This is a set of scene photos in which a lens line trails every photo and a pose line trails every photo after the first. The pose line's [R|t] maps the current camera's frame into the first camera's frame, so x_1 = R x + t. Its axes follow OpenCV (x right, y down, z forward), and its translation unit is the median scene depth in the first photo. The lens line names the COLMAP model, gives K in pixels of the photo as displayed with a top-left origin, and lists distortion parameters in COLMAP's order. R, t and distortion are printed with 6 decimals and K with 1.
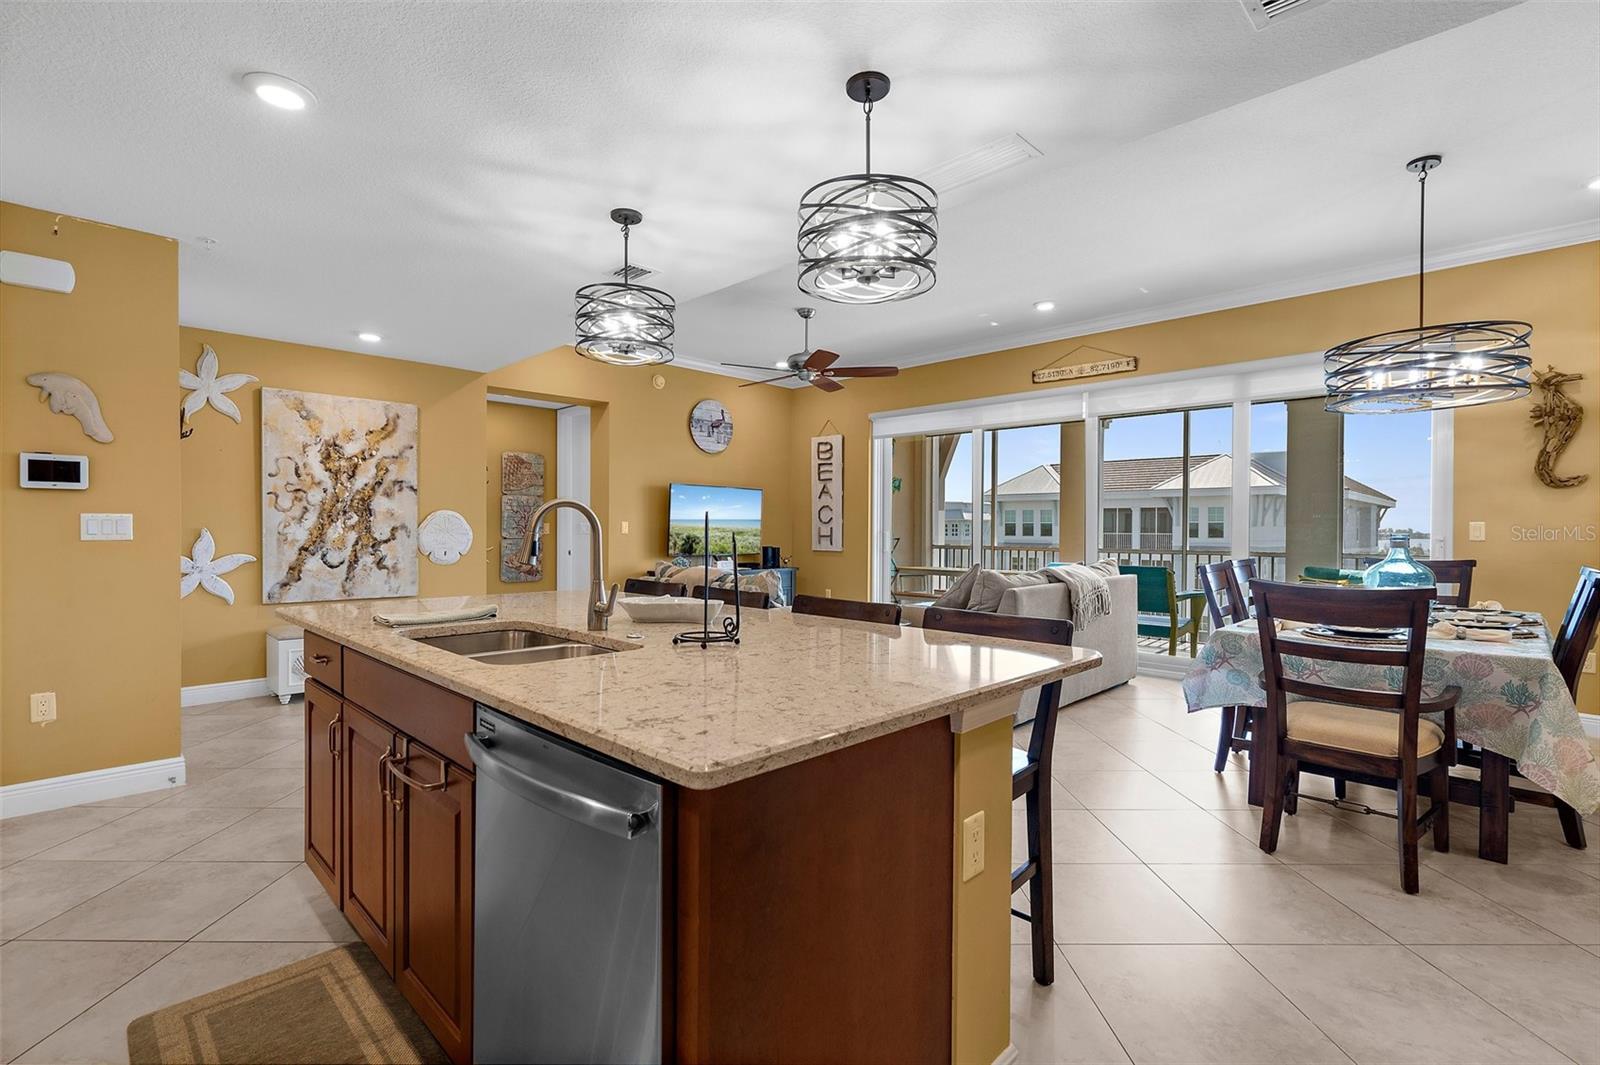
lens RADIAL K [[733.7, 0, 795.4], [0, 733.7, 539.0], [0, 0, 1]] dist [-0.004461, 0.000471]
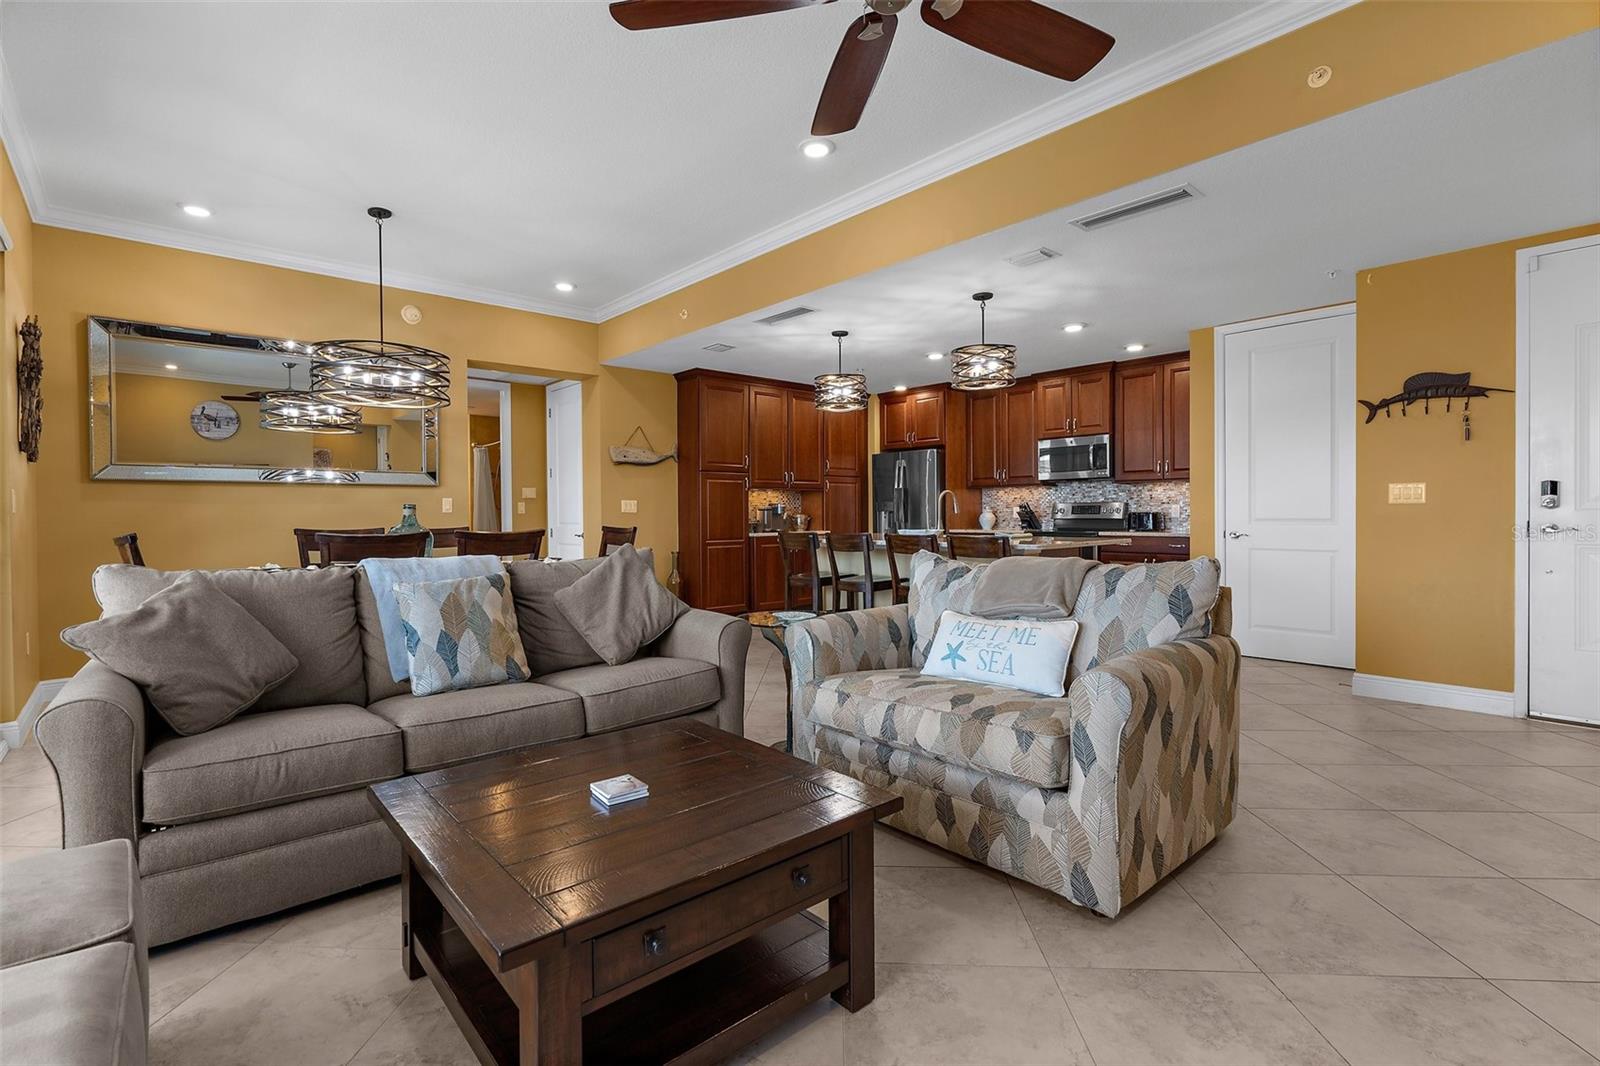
lens RADIAL K [[733.7, 0, 795.0], [0, 733.7, 522.9], [0, 0, 1]] dist [-0.004461, 0.000471]
pose [[-0.998300, 0.001047, 0.058280, 0.027713], [0.002767, 0.999563, 0.029437, -0.003815], [-0.058224, 0.029548, -0.997866, 0.957248]]
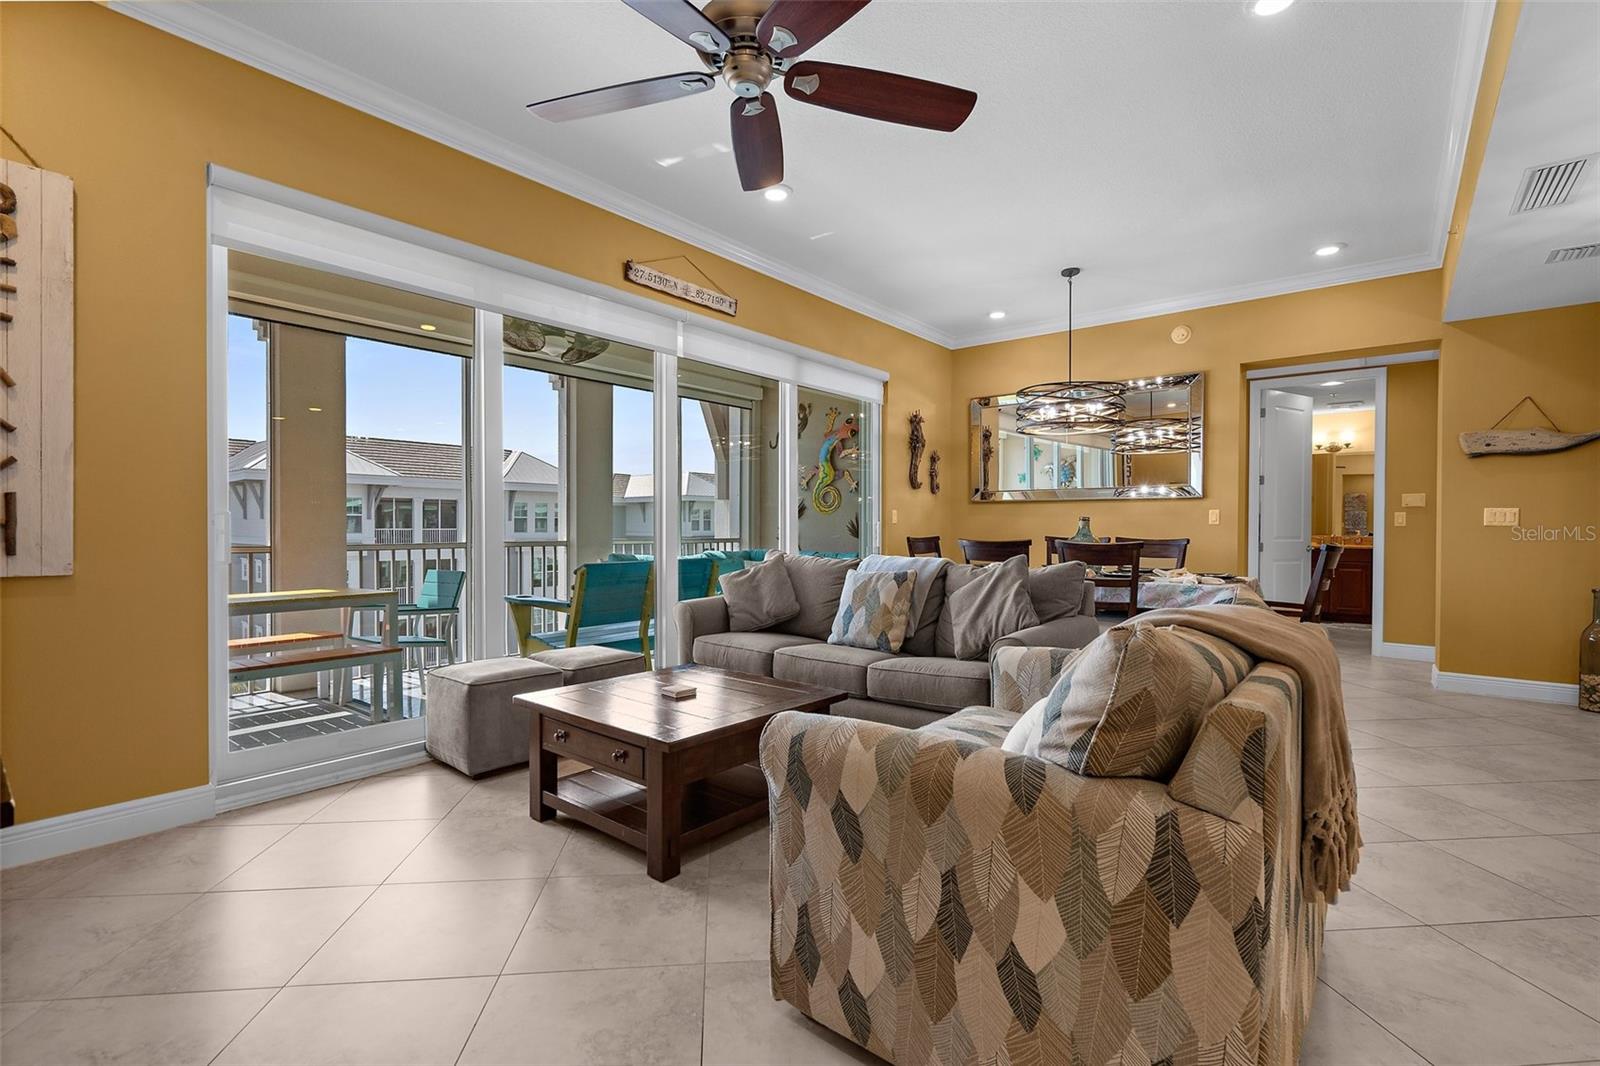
lens RADIAL K [[733.7, 0, 784.3], [0, 733.7, 526.2], [0, 0, 1]] dist [-0.004461, 0.000471]
pose [[-0.090930, -0.003445, 0.995851, -0.253148], [0.013075, 0.999904, 0.004653, -0.000832], [-0.995771, 0.013444, -0.090876, 0.740717]]
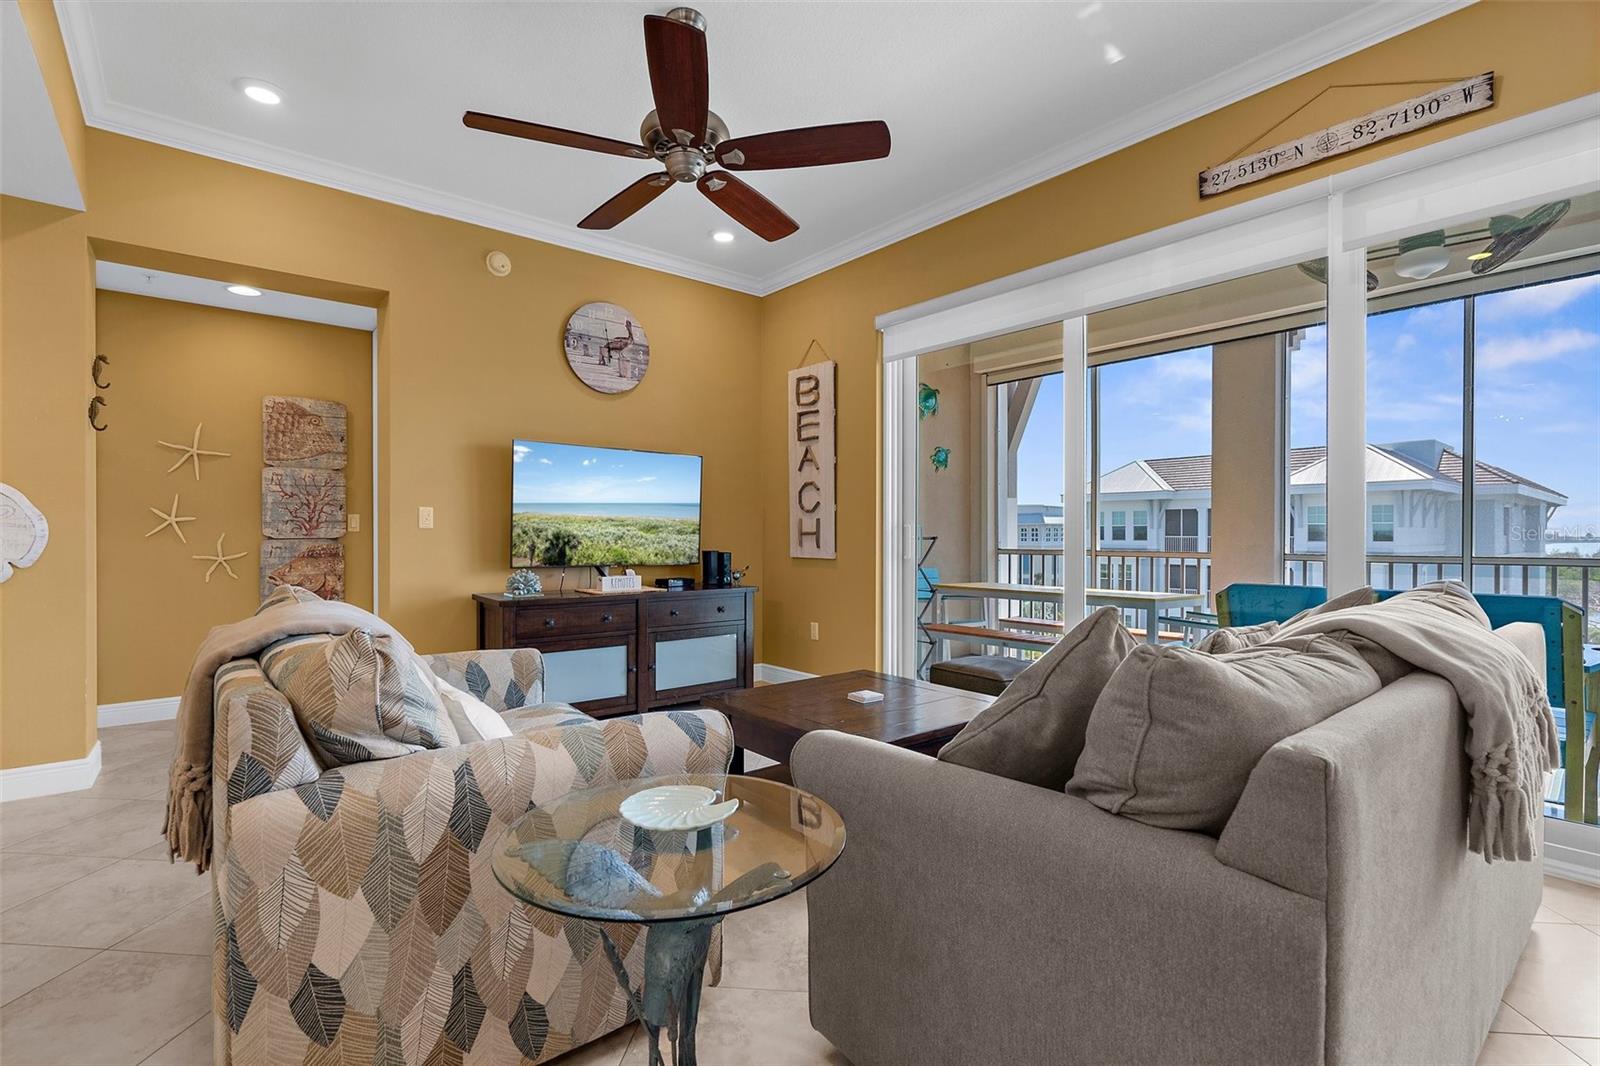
lens RADIAL K [[733.7, 0, 797.9], [0, 733.7, 533.3], [0, 0, 1]] dist [-0.004461, 0.000471]
pose [[0.995122, -0.004057, -0.098566, 0.092038], [0.002465, 0.999865, -0.016273, 0.005431], [0.098619, 0.015951, 0.994997, 0.413805]]
